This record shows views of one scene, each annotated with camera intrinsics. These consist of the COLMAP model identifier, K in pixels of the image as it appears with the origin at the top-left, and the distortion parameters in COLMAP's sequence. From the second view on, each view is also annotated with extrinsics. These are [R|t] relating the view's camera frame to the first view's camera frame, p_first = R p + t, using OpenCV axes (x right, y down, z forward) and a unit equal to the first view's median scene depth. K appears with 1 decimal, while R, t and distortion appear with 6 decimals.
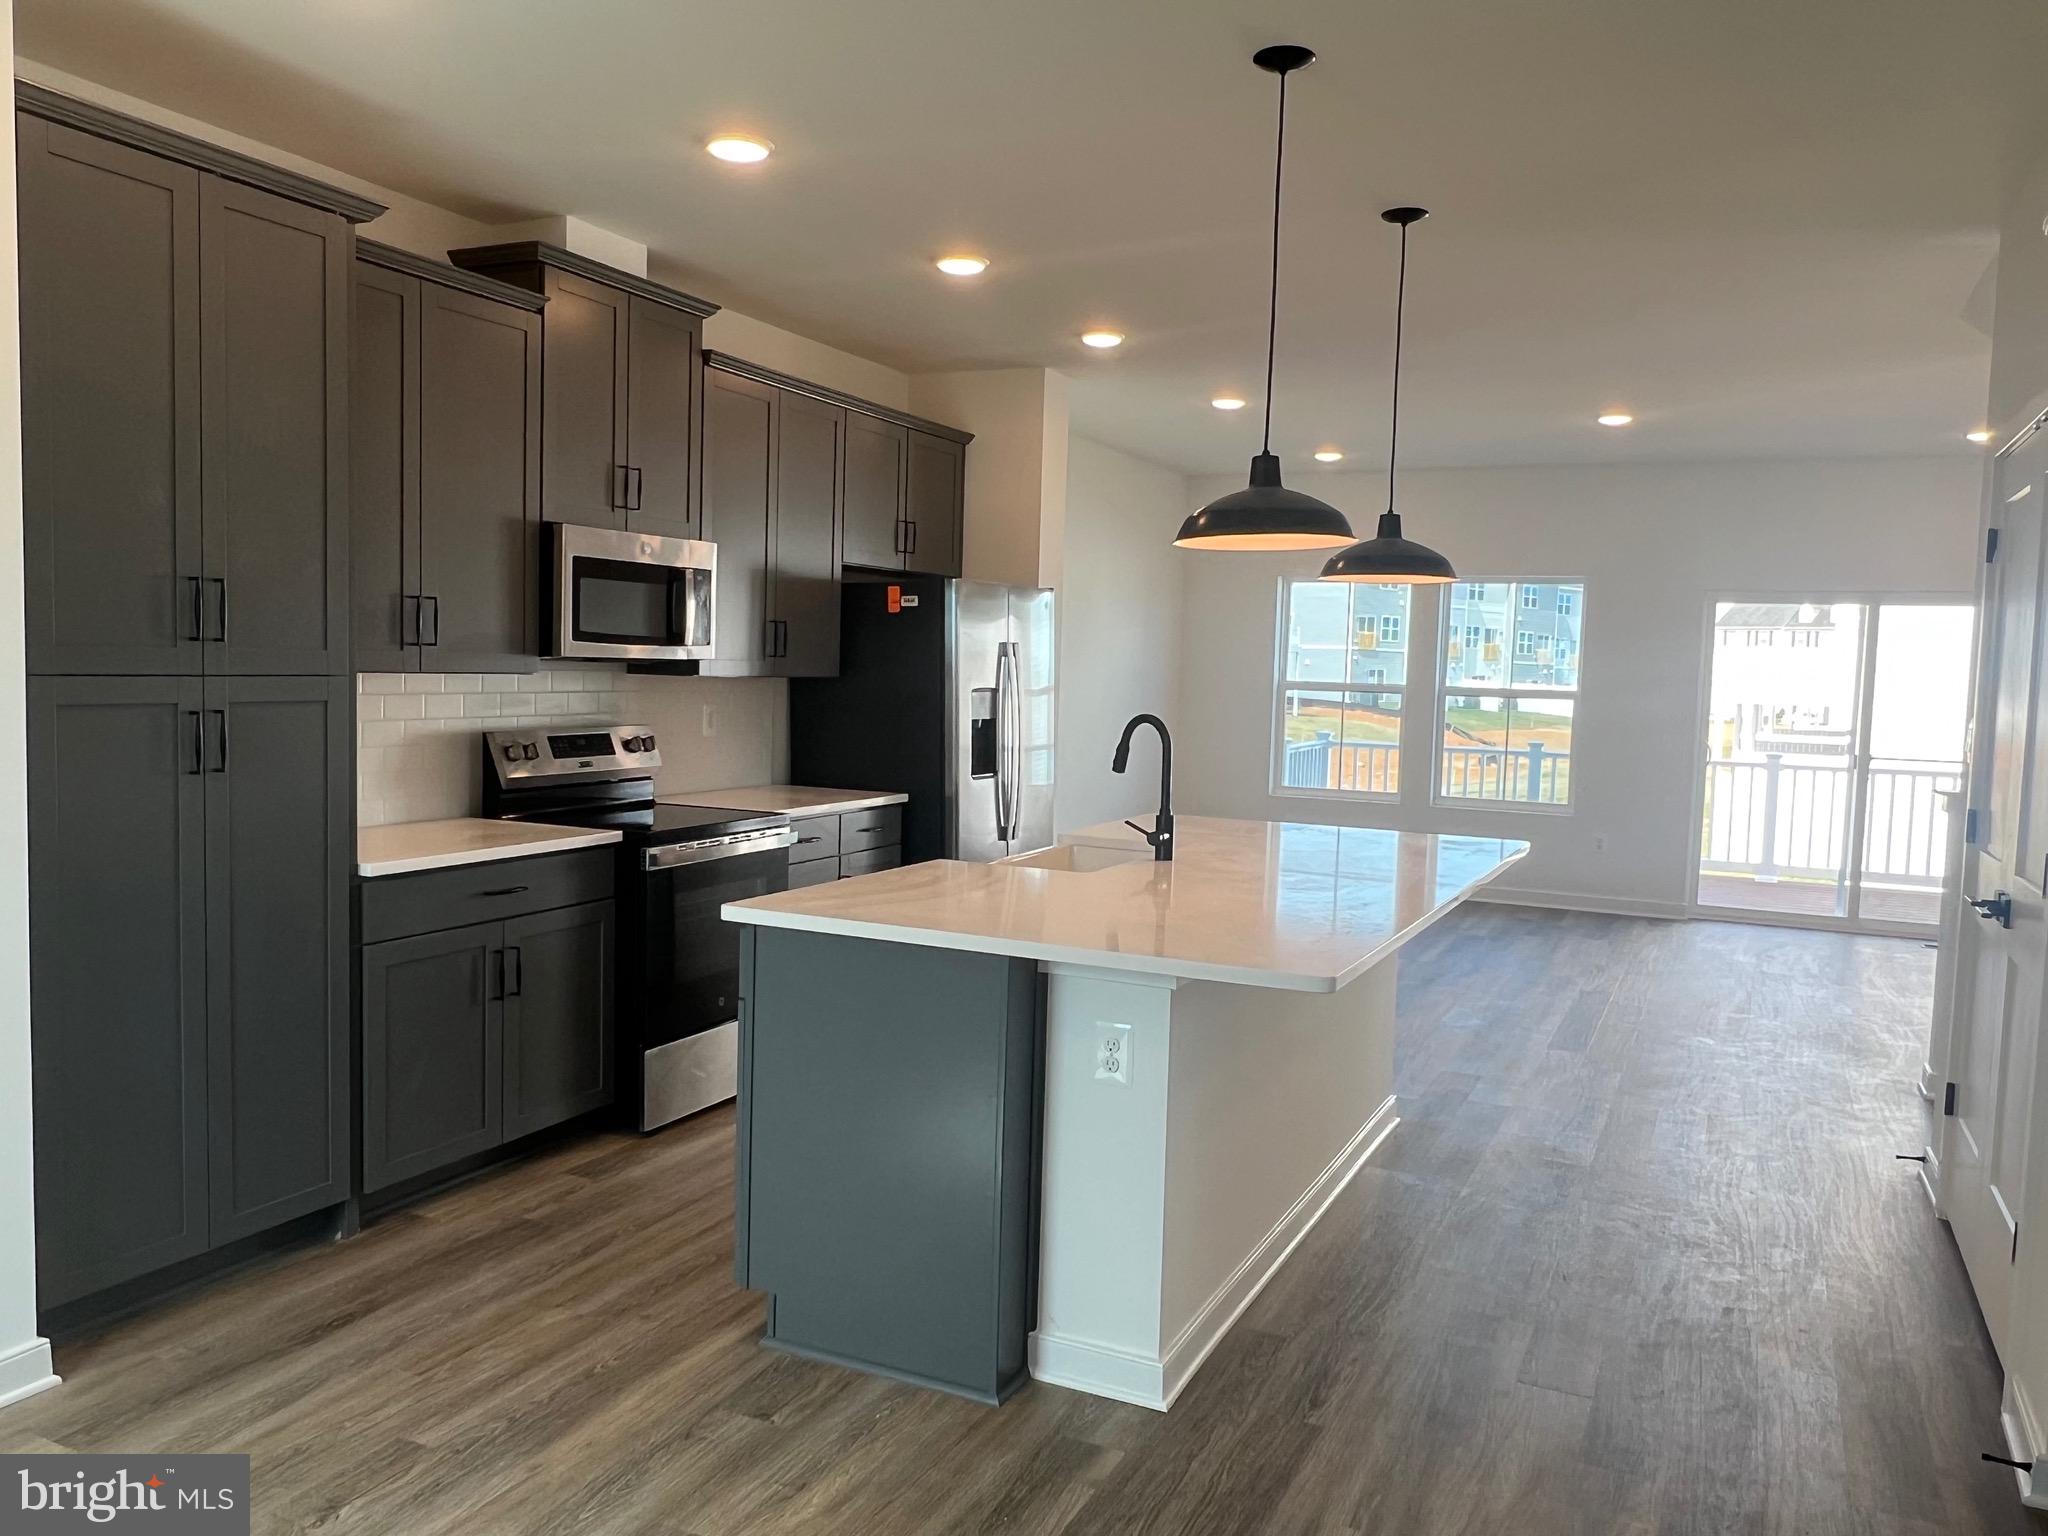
lens RADIAL K [[1526.3, 0, 1011.1], [0, 1526.3, 770.3], [0, 0, 1]] dist [-0.000643, -0.009624]
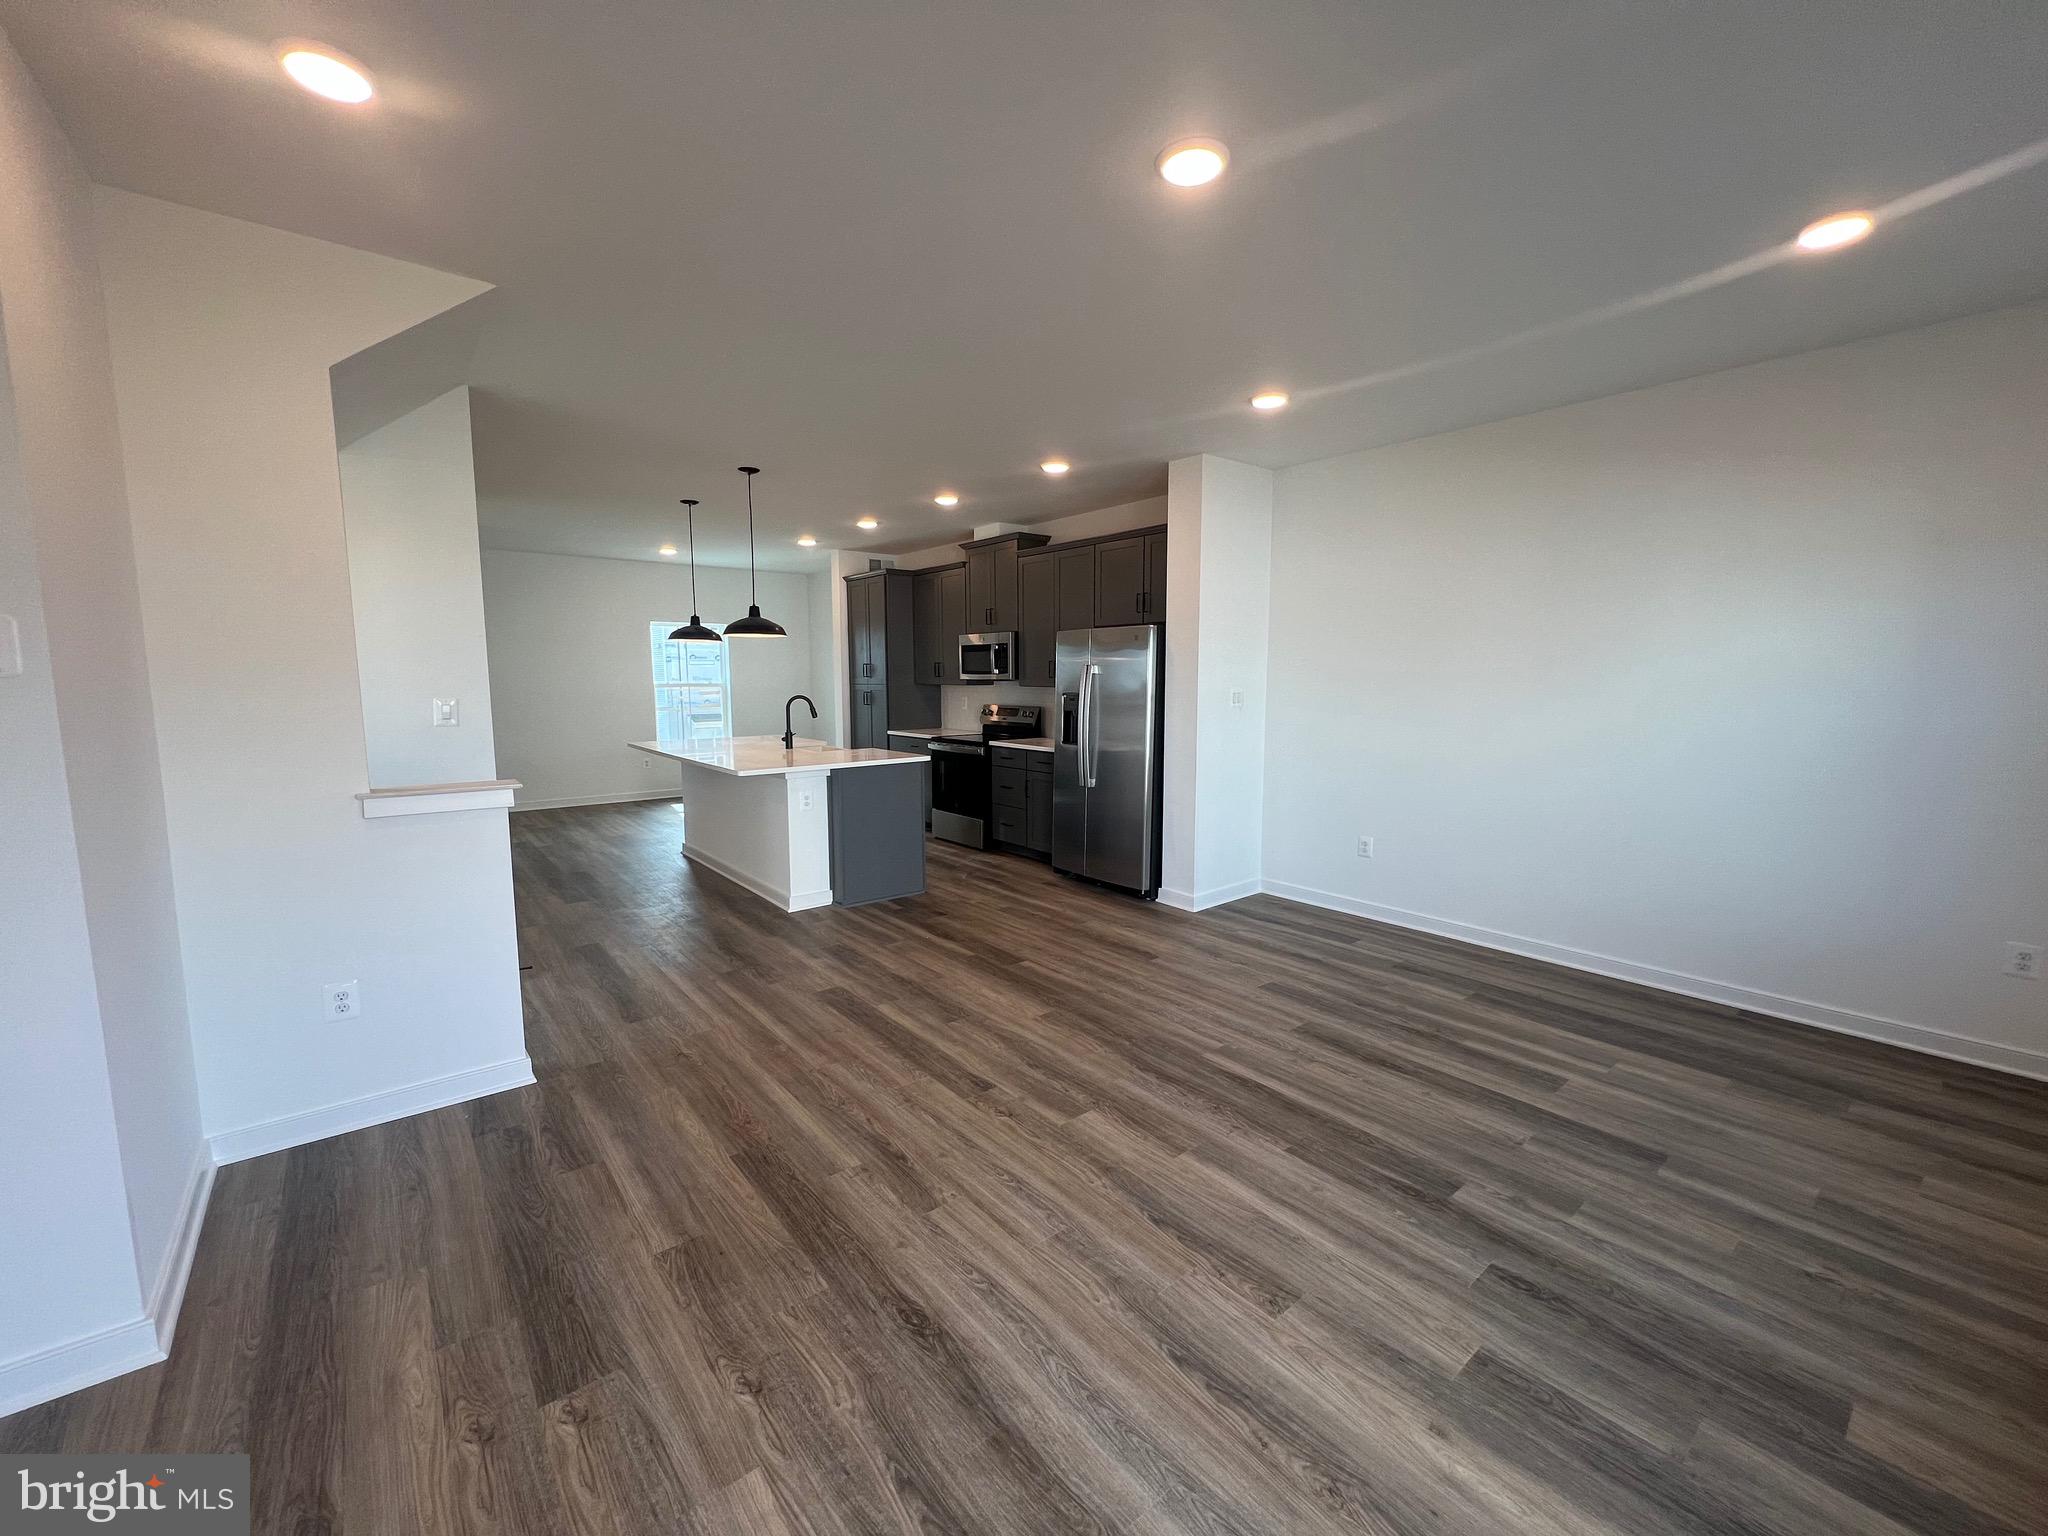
lens RADIAL K [[816.8, 0, 1024.0], [0, 816.8, 768.0], [0, 0, 1]] dist [-0.000387, -0.000106]
pose [[-0.419450, 0.076223, -0.904573, 1.005273], [-0.074190, 0.990257, 0.117845, -0.088959], [0.904742, 0.116540, -0.409708, 1.595890]]
